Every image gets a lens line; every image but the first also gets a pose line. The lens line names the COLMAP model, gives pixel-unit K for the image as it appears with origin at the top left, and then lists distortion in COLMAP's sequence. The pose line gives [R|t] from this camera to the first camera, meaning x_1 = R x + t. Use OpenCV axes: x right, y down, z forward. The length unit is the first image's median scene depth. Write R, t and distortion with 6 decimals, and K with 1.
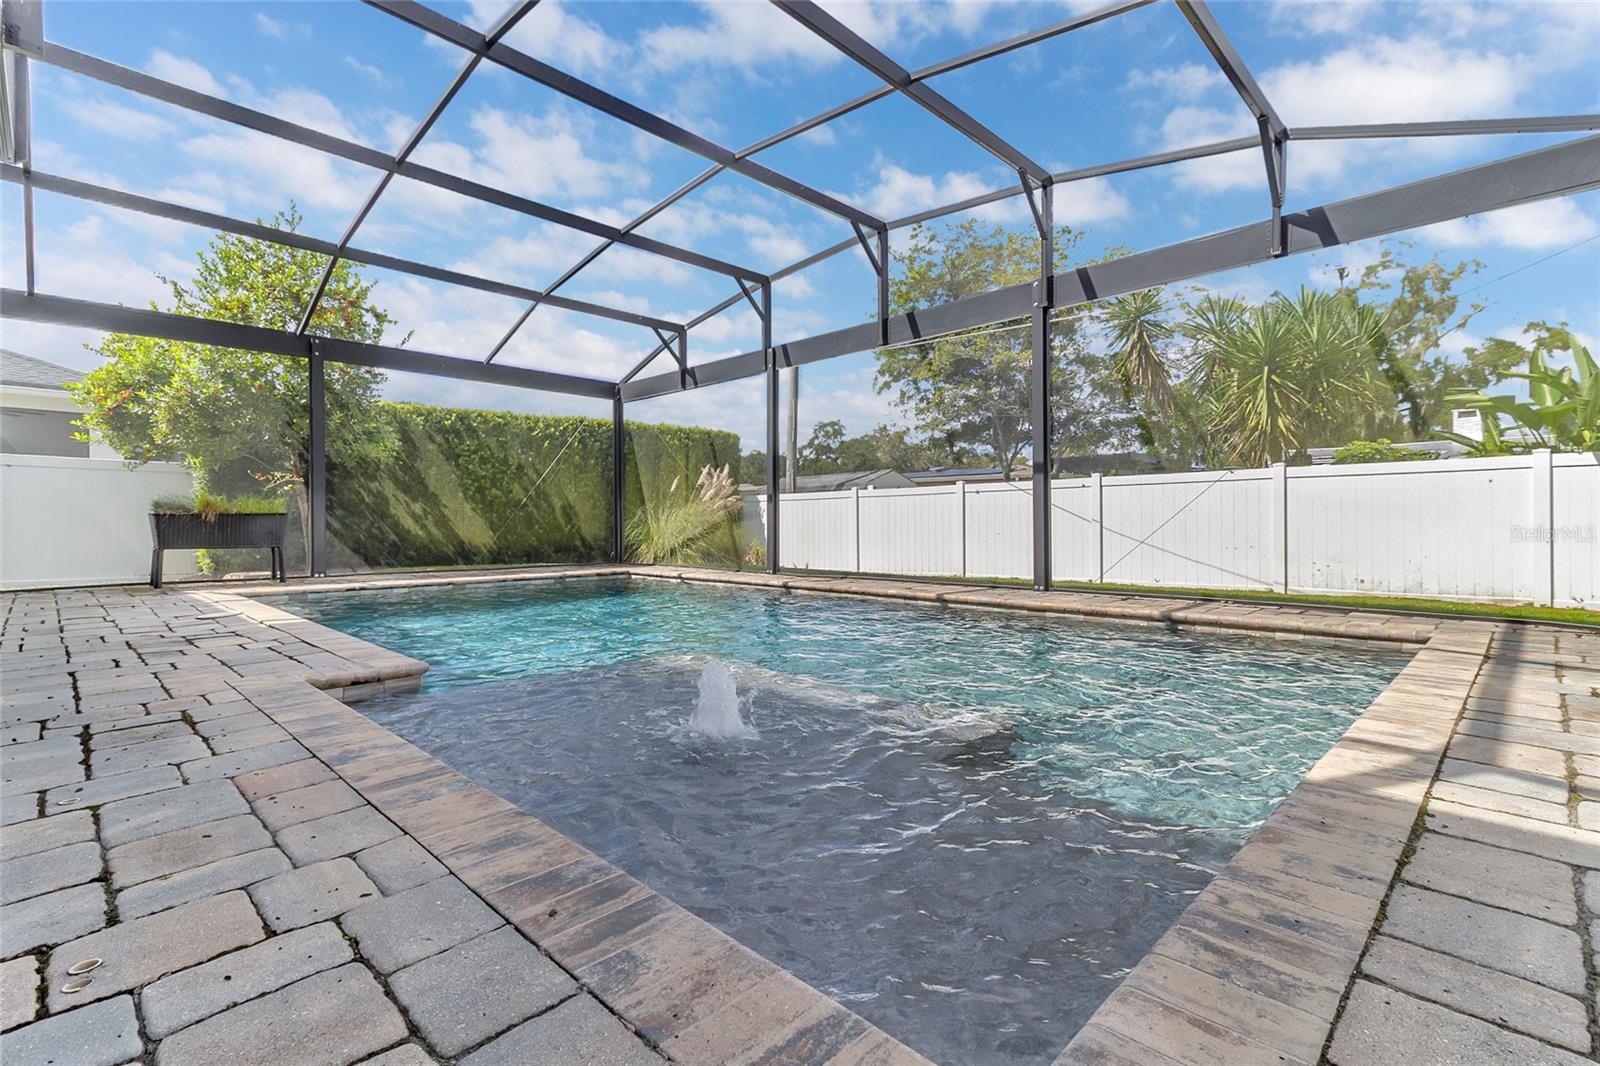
lens RADIAL K [[740.2, 0, 793.0], [0, 740.2, 523.2], [0, 0, 1]] dist [0.023536, 0.001218]
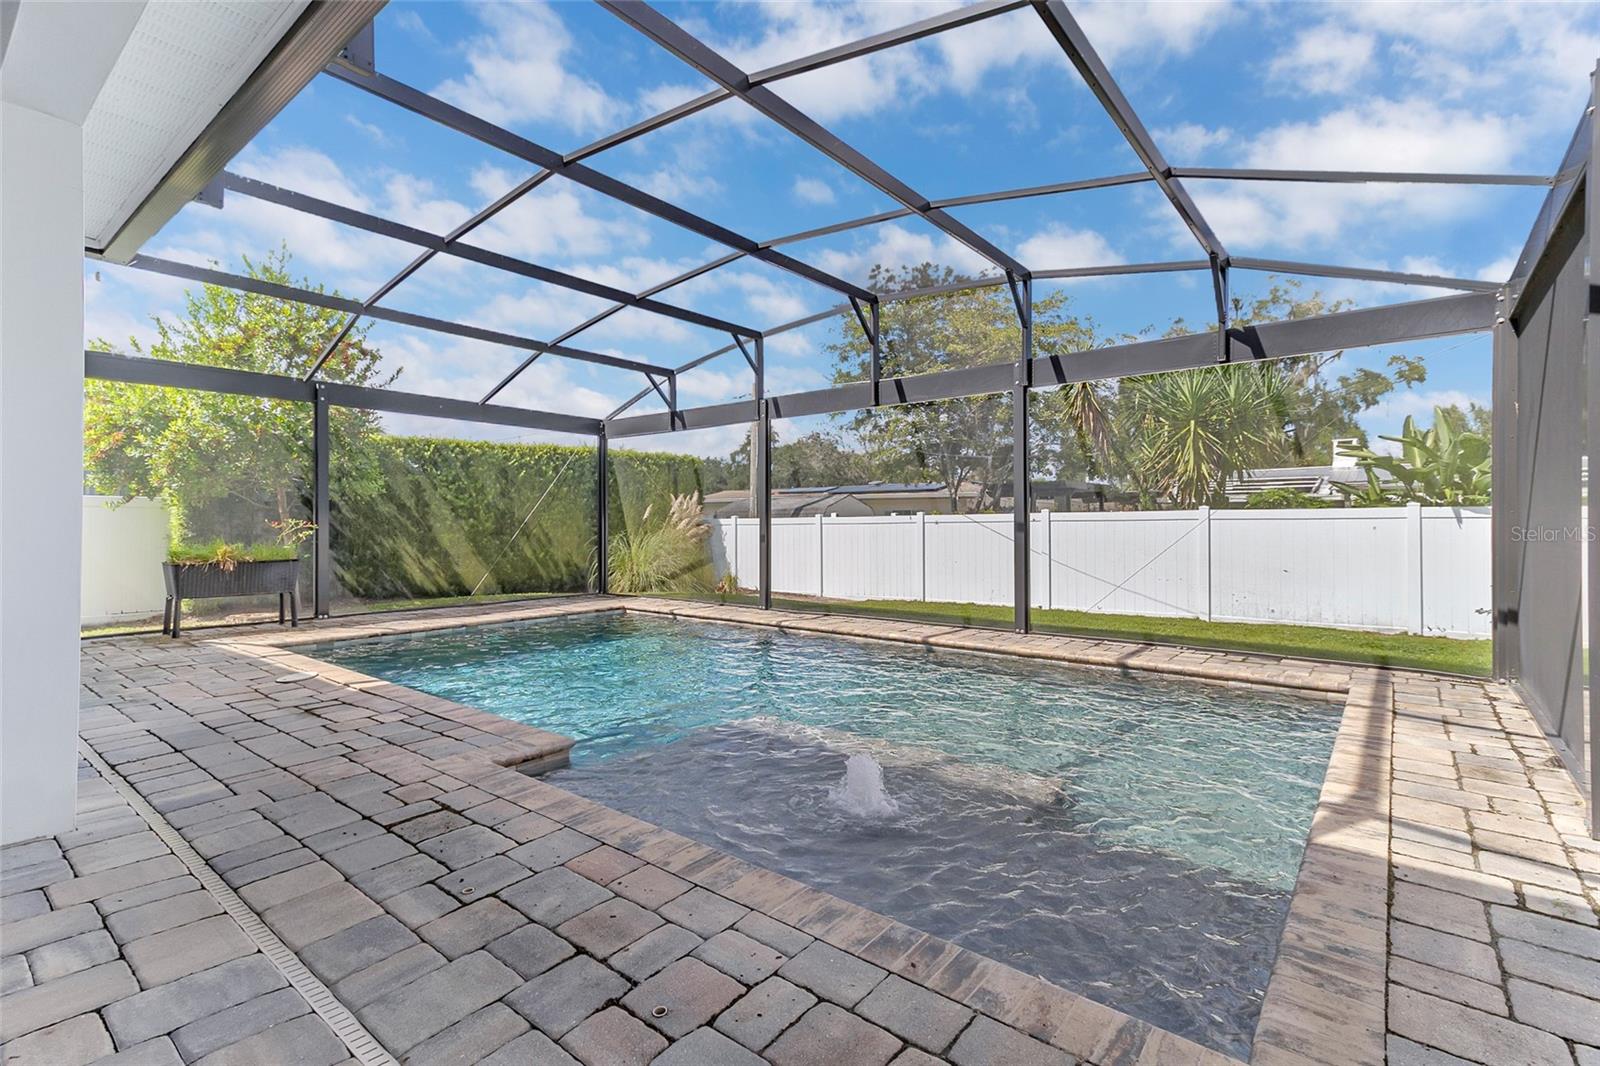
lens RADIAL K [[740.2, 0, 788.9], [0, 740.2, 523.5], [0, 0, 1]] dist [0.023536, 0.001218]
pose [[0.995125, 0.001172, 0.098615, -0.112766], [-0.001339, 0.999998, 0.001628, -0.065352], [-0.098613, -0.001752, 0.995124, -0.086789]]
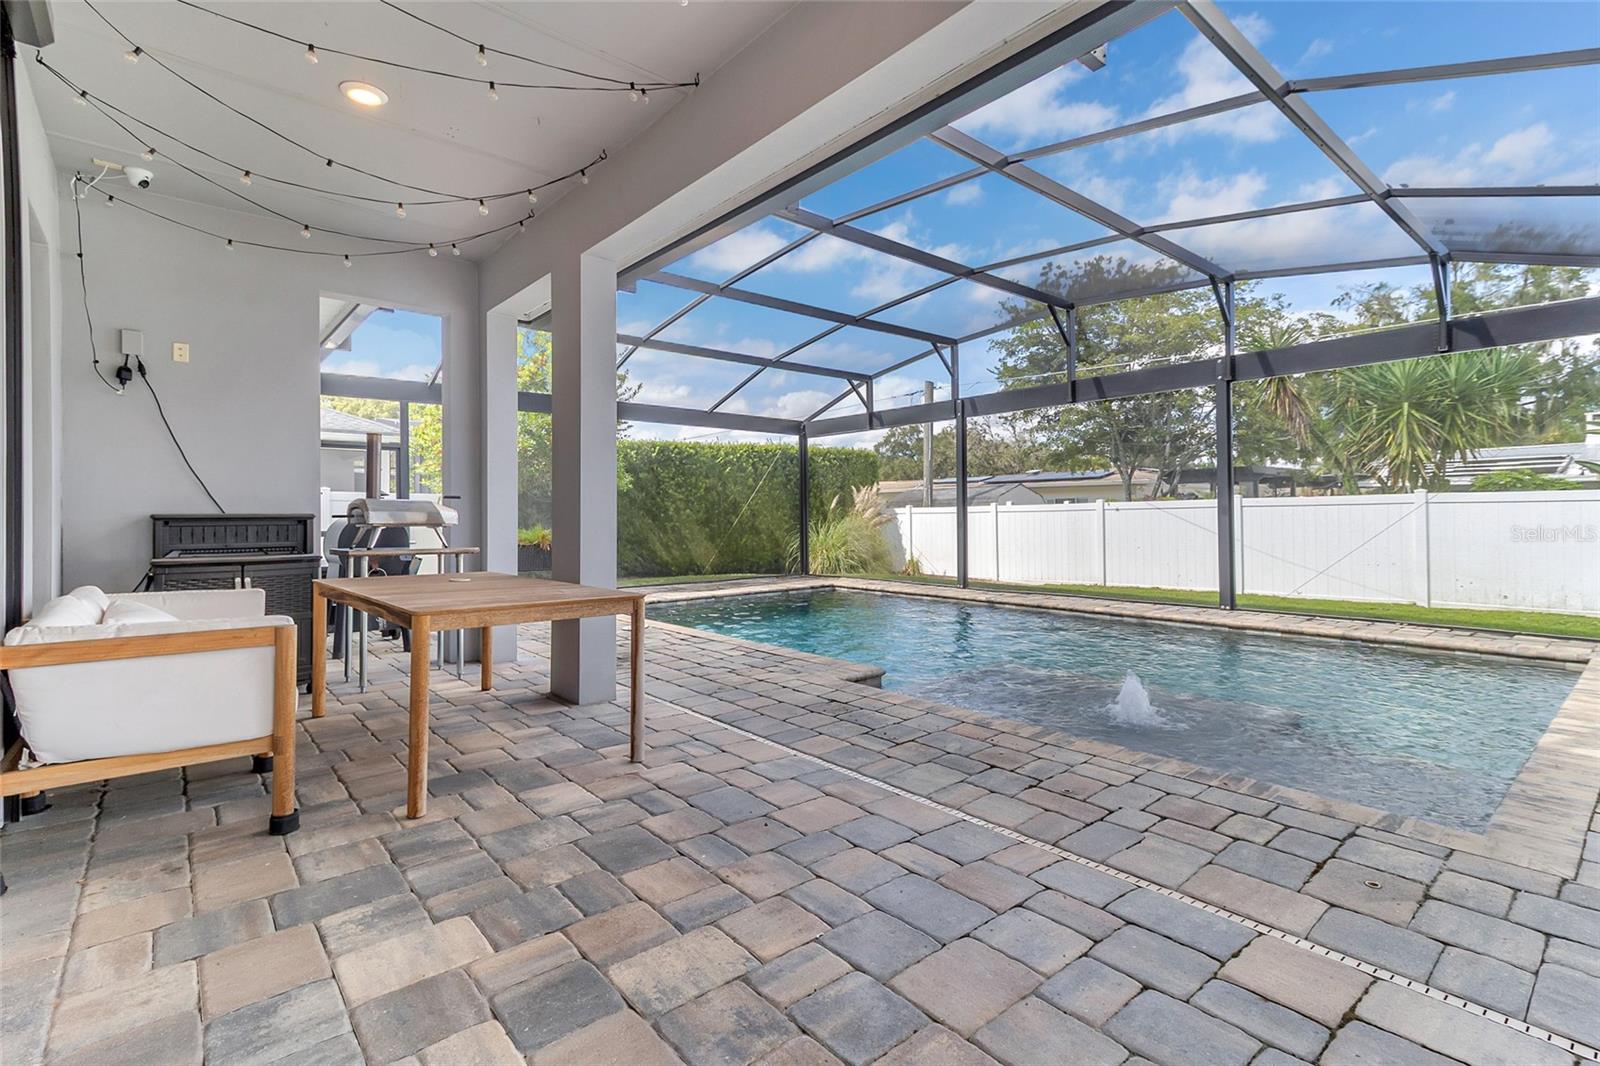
lens RADIAL K [[740.2, 0, 780.1], [0, 740.2, 509.6], [0, 0, 1]] dist [0.023536, 0.001218]
pose [[0.995721, -0.007130, -0.092137, -0.237287], [0.006613, 0.999961, -0.005910, -0.059711], [0.092176, 0.005276, 0.995729, -0.249018]]
